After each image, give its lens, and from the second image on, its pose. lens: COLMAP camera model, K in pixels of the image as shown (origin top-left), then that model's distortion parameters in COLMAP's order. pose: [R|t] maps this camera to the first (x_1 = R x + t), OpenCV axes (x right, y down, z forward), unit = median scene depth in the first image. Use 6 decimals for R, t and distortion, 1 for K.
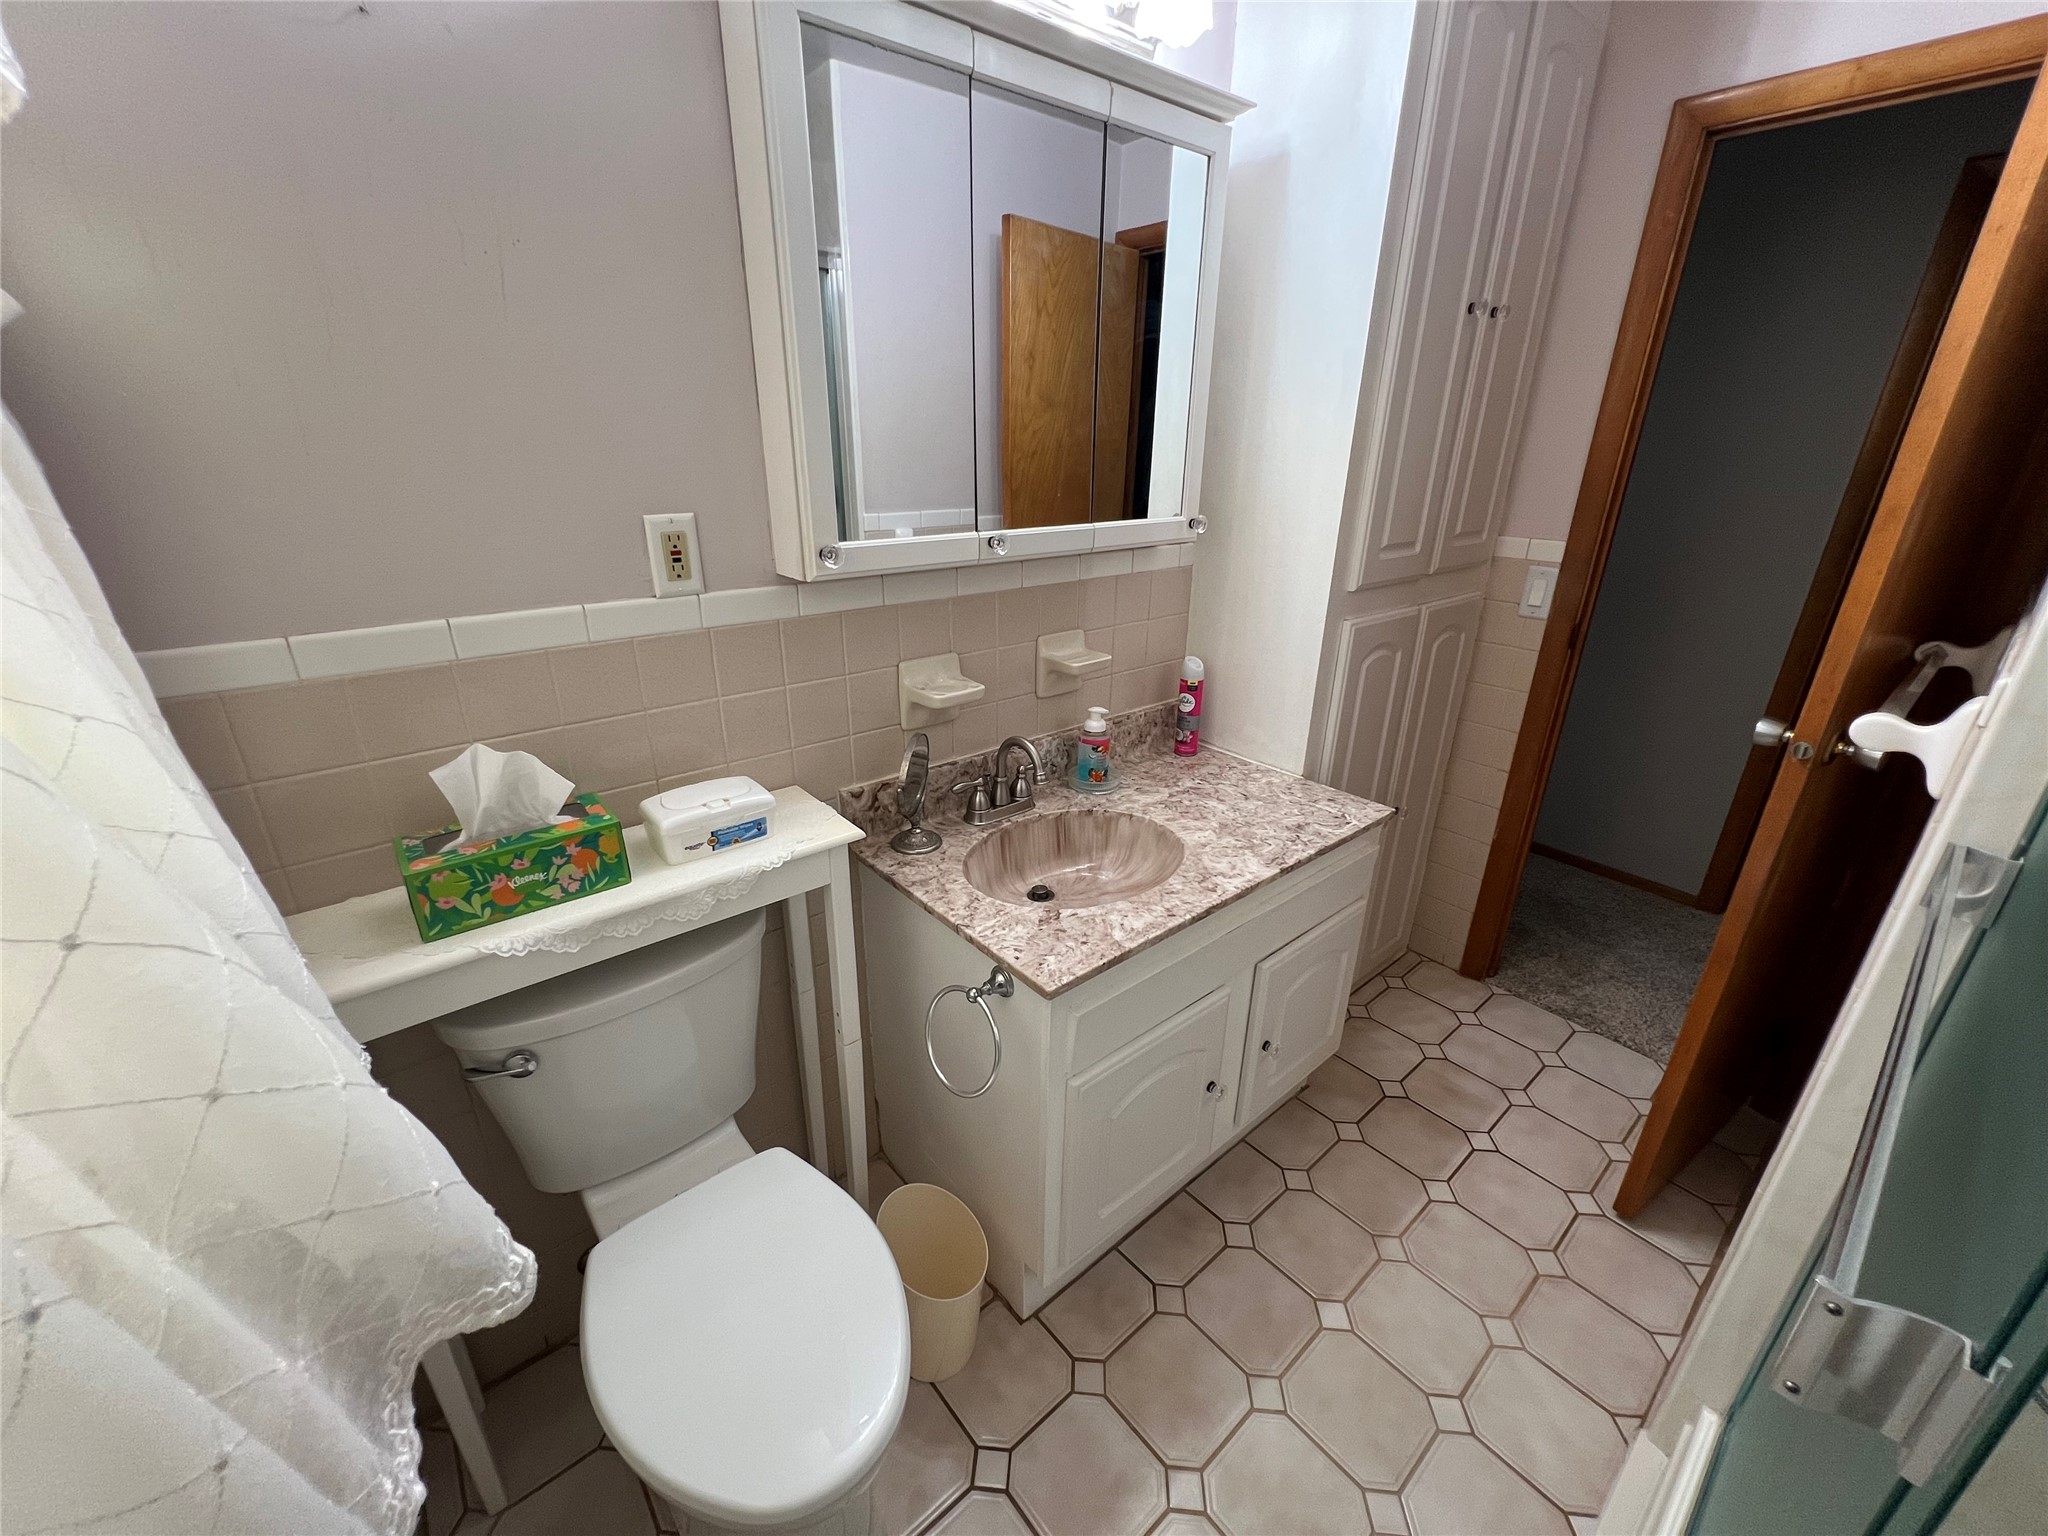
lens RADIAL K [[828.6, 0, 1006.4], [0, 828.6, 764.5], [0, 0, 1]] dist [-0.001559, -0.000242]
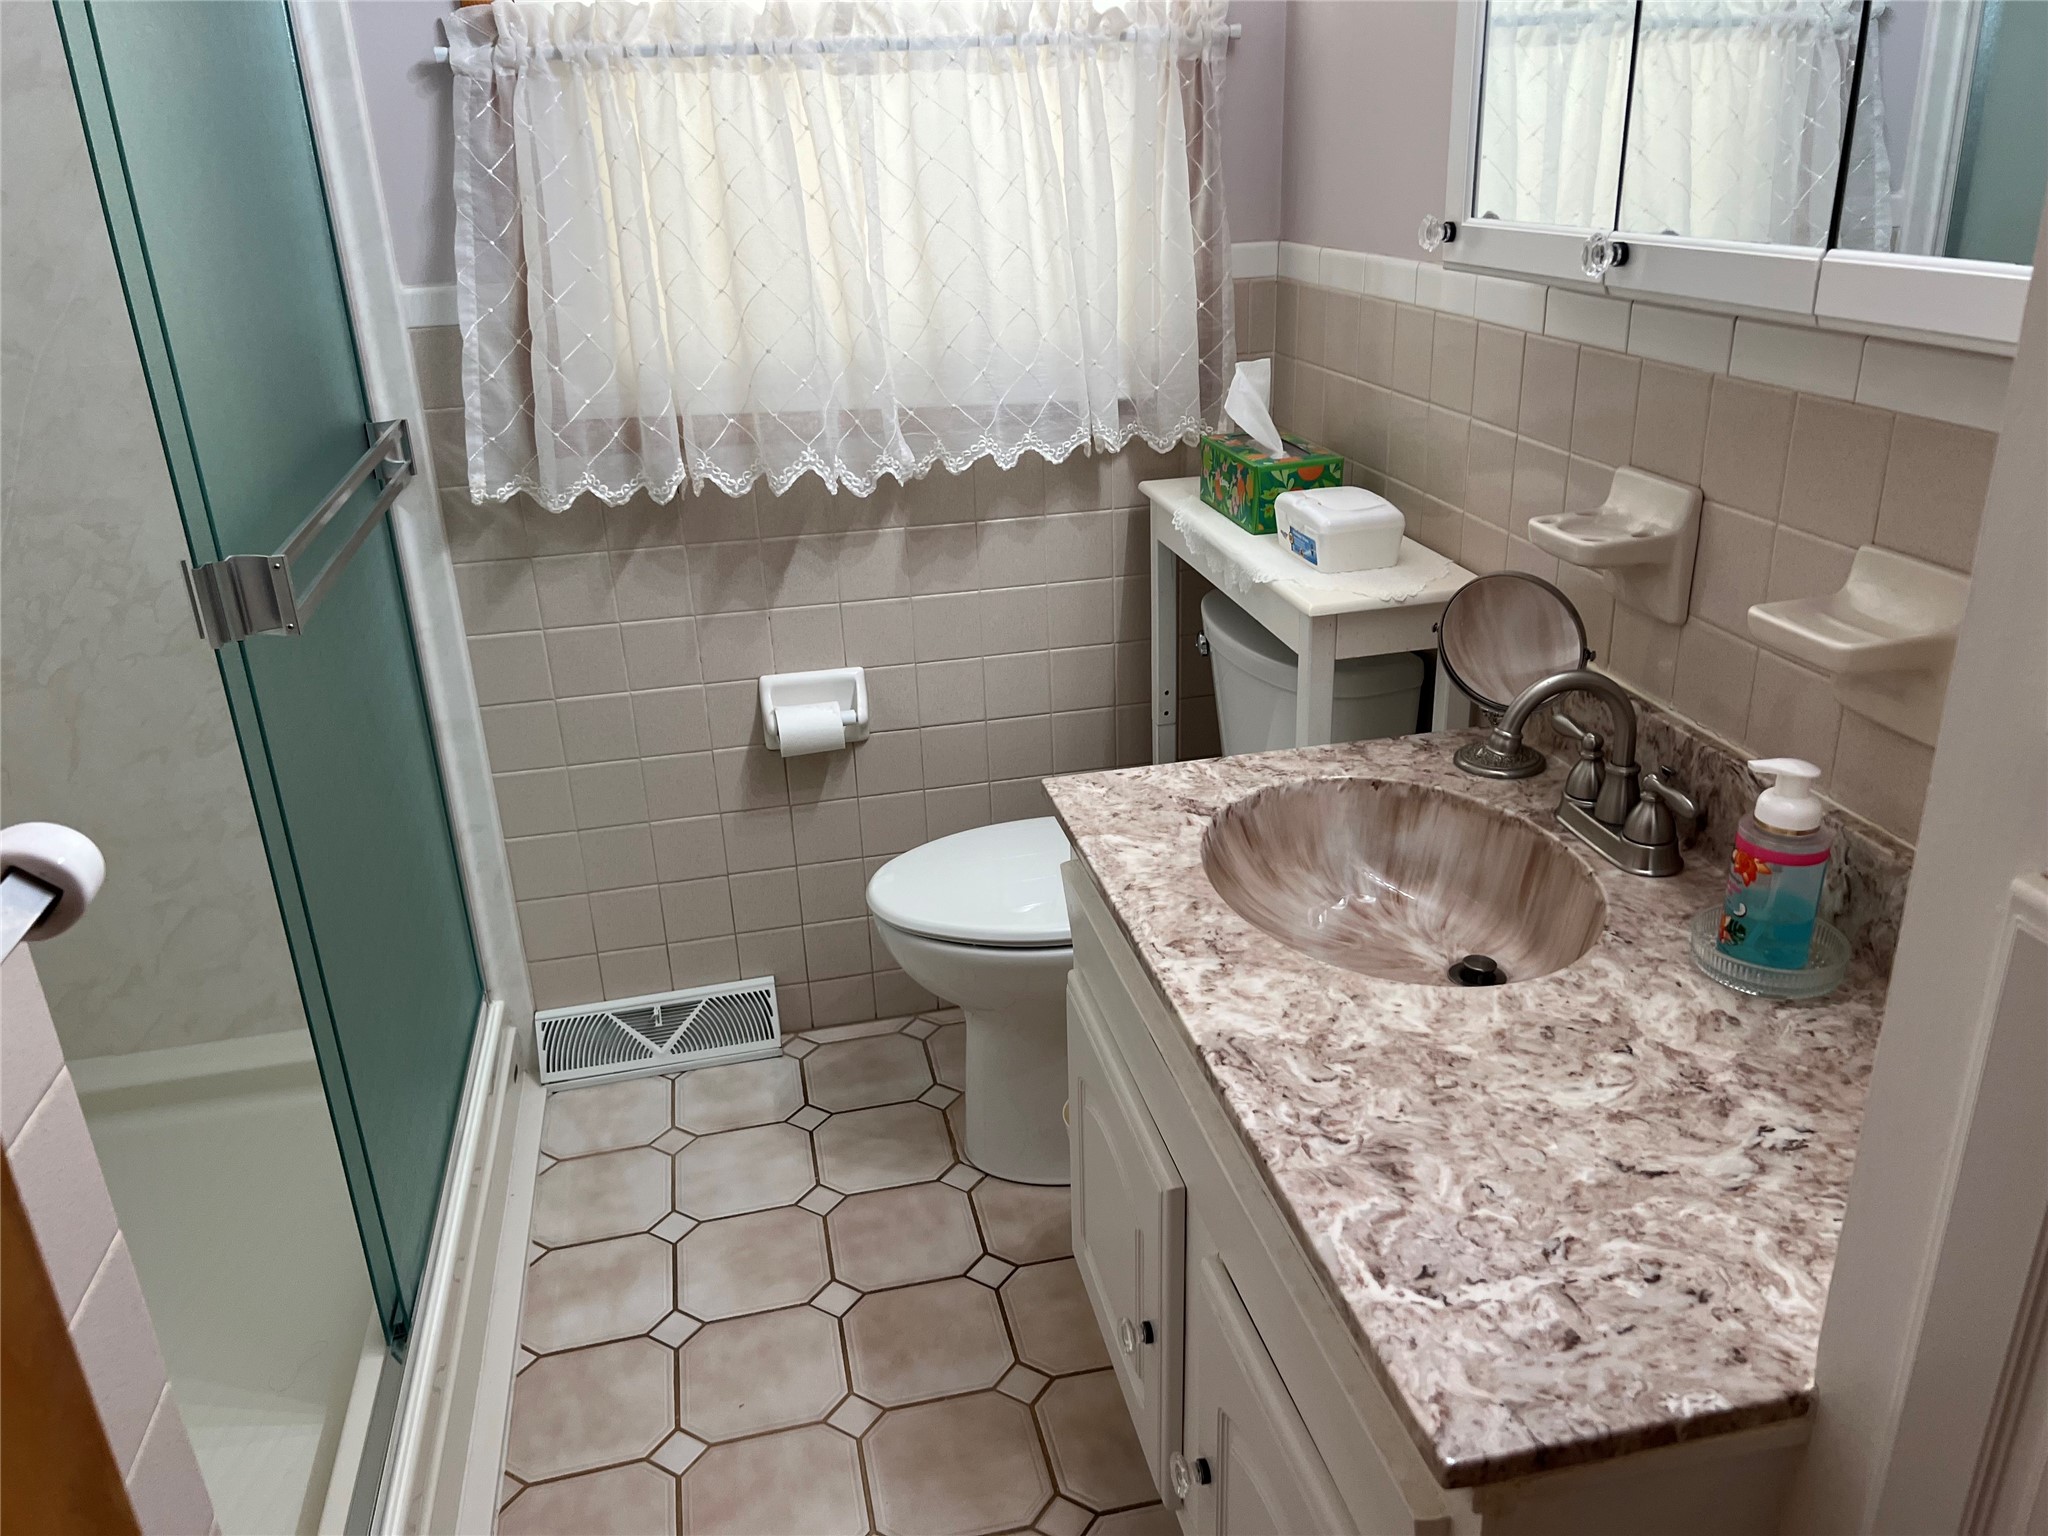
lens RADIAL K [[1537.4, 0, 1016.5], [0, 1537.4, 772.4], [0, 0, 1]] dist [0.040450, -0.041254]
pose [[-0.461400, 0.352922, -0.813976, 0.936680], [-0.287878, 0.808275, 0.513632, -0.360049], [0.839188, 0.471315, -0.271340, 1.019281]]
